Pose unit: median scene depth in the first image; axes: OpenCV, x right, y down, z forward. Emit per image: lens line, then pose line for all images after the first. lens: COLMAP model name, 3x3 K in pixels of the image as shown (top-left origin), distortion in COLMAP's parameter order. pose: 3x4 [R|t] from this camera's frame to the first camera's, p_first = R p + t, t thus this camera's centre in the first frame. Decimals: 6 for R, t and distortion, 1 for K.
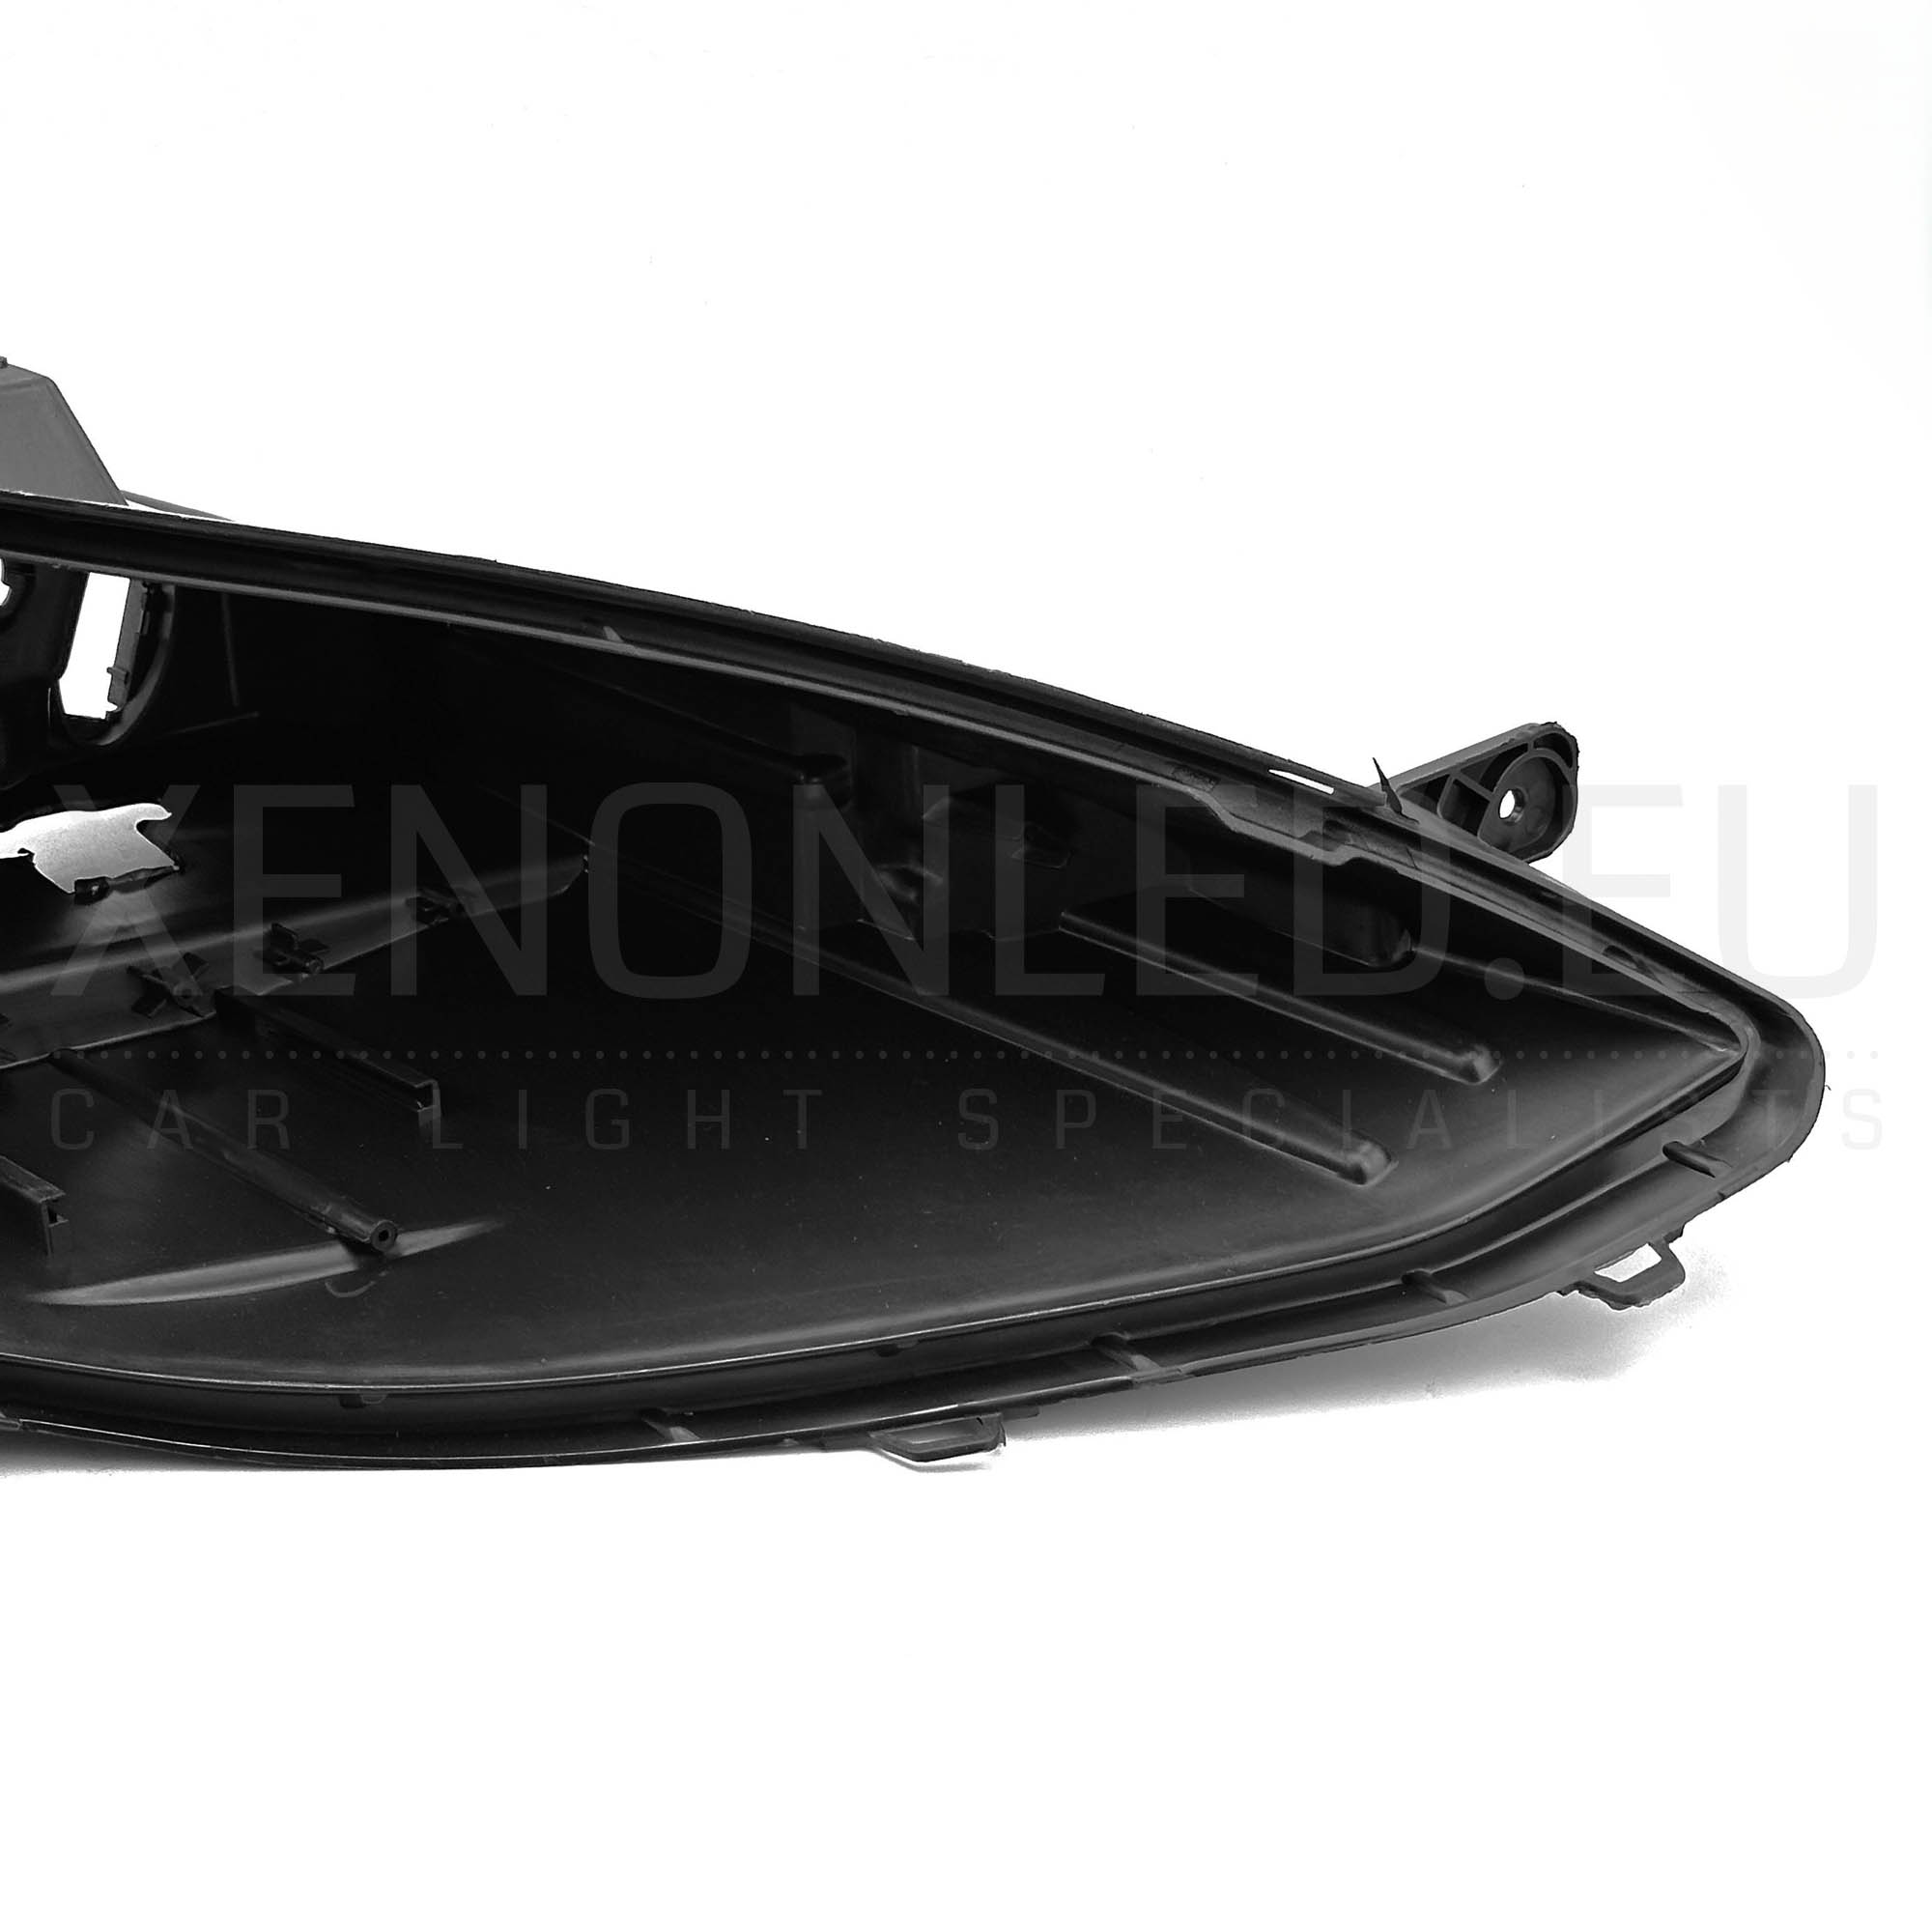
lens RADIAL K [[3587.4, 0, 966.0], [0, 3587.4, 966.0], [0, 0, 1]] dist [0.141987, -0.151454]
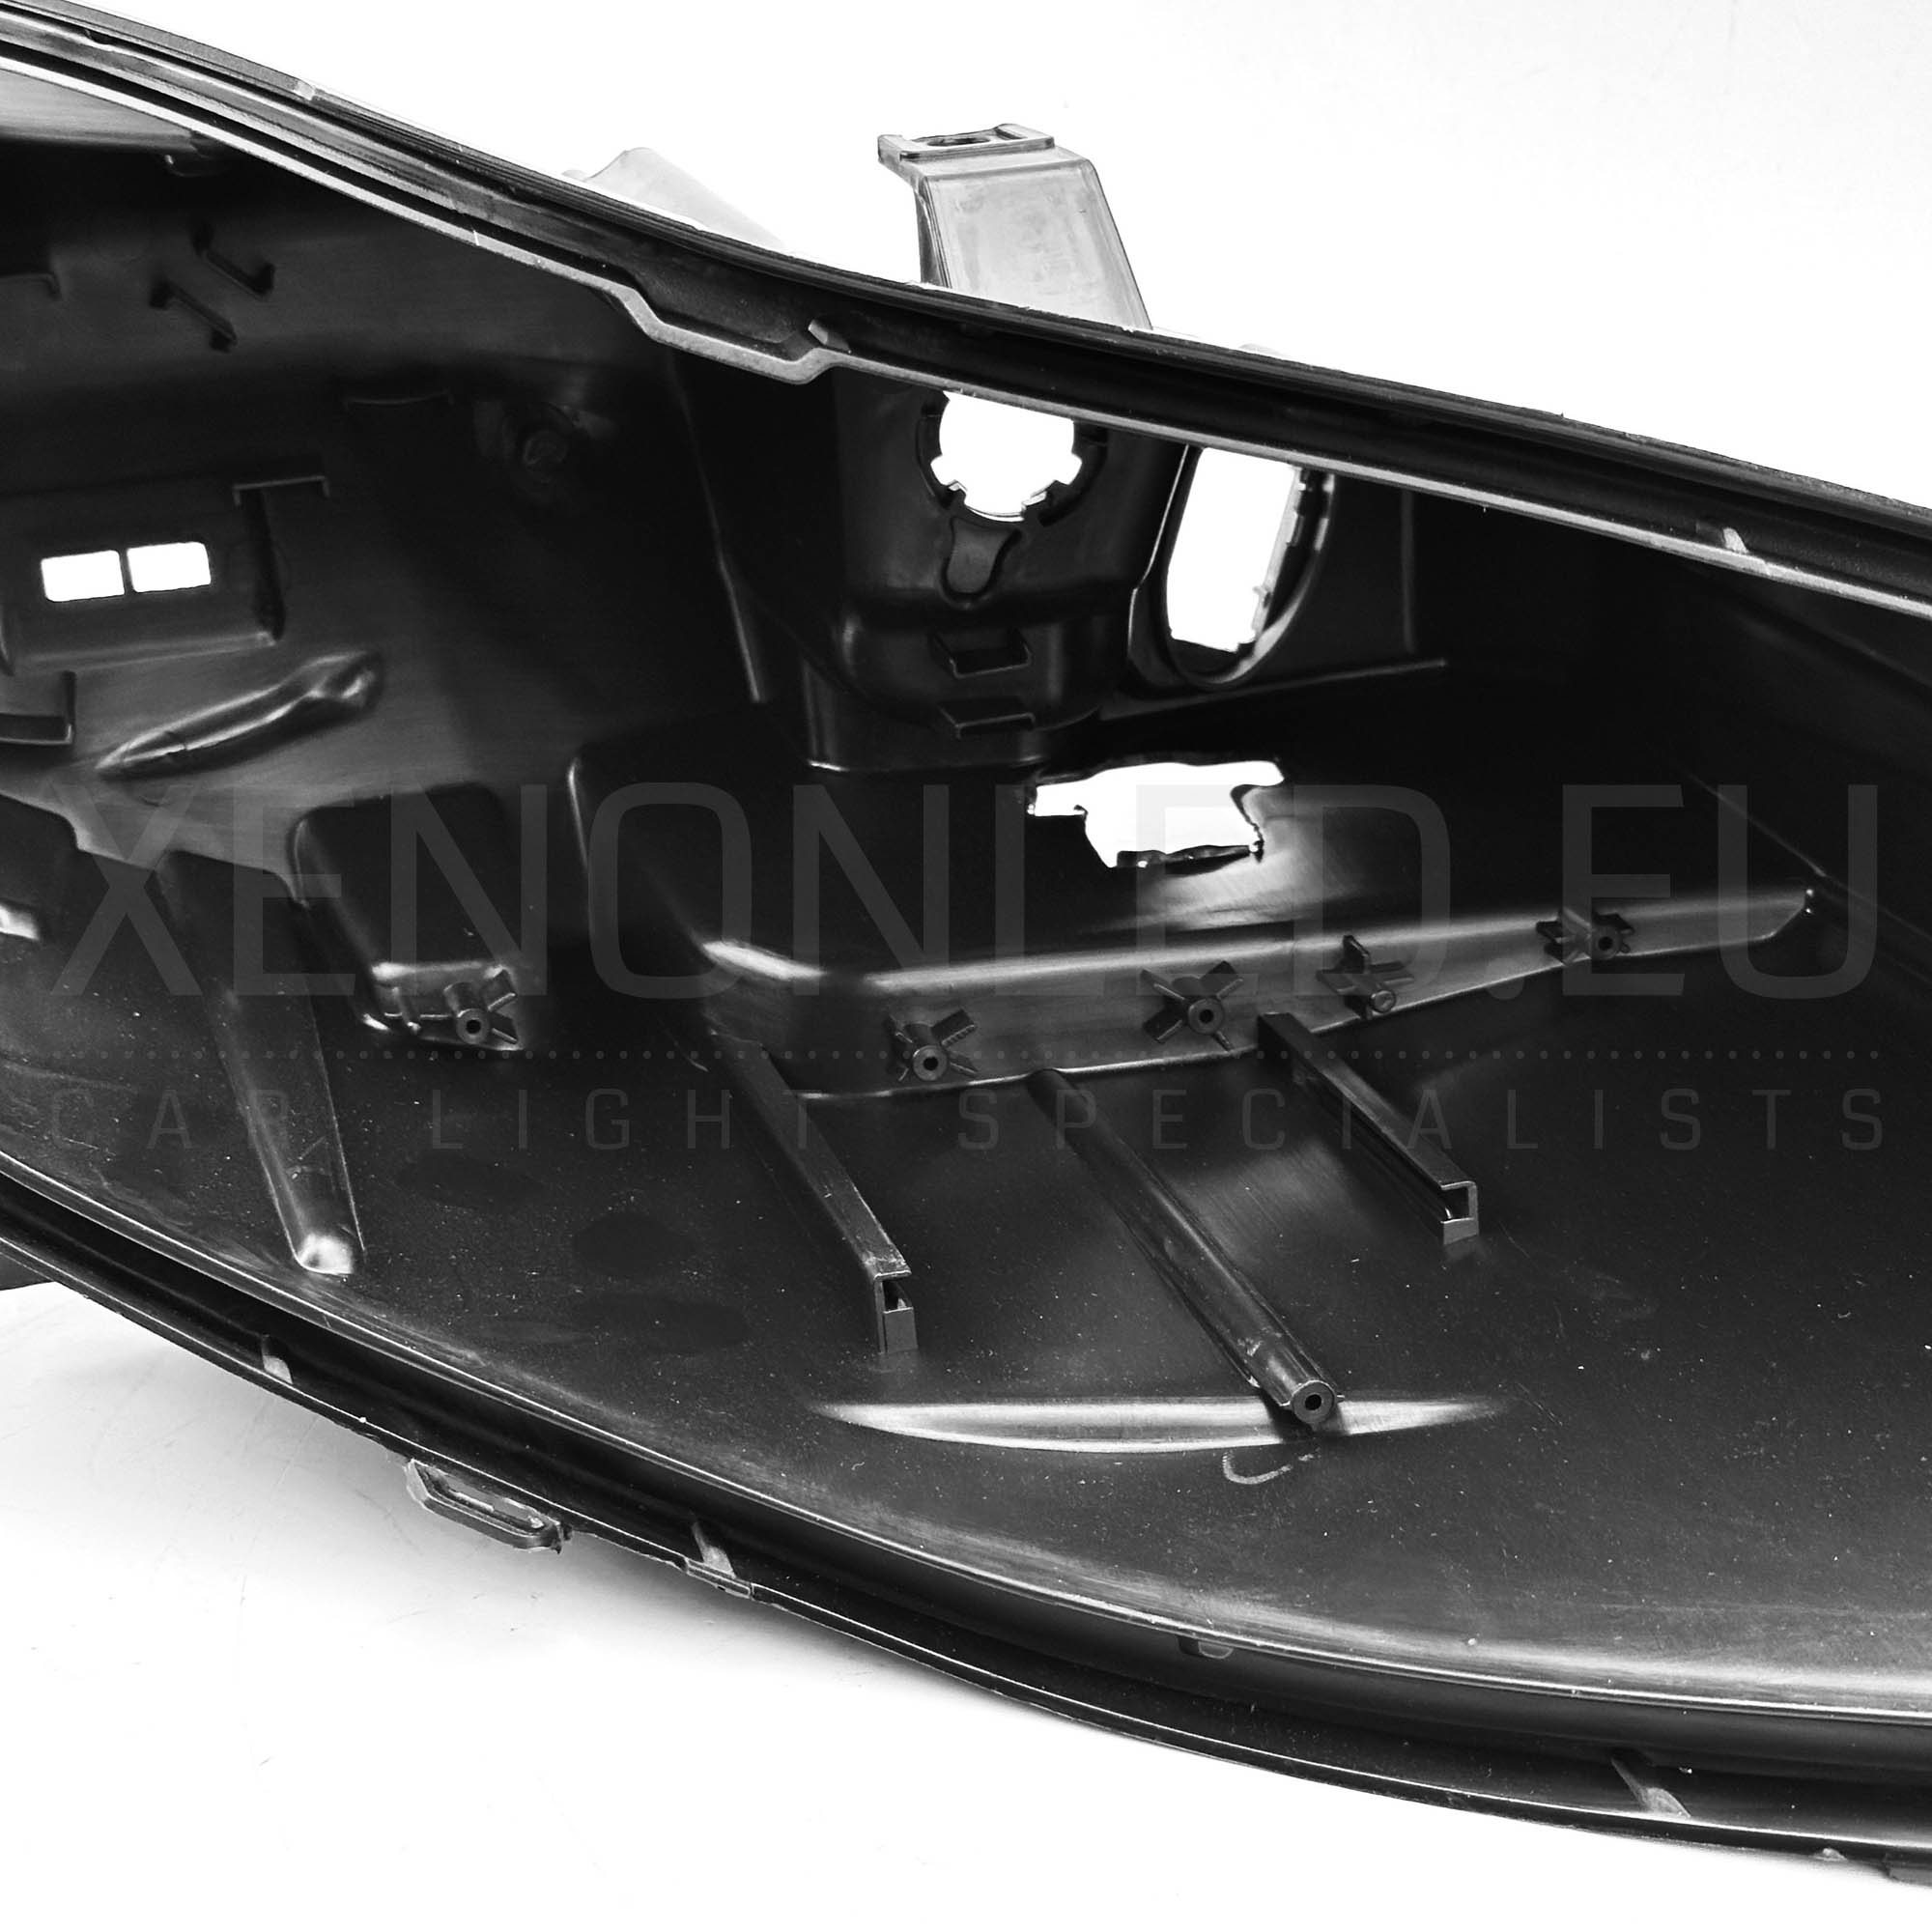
lens RADIAL K [[3749.8, 0, 966.0], [0, 3749.8, 966.0], [0, 0, 1]] dist [0.066214, 0.208405]
pose [[0.902606, 0.113735, -0.415171, 0.064041], [-0.116620, 0.993004, 0.018494, -0.012411], [0.414370, 0.031724, 0.909555, 0.320735]]
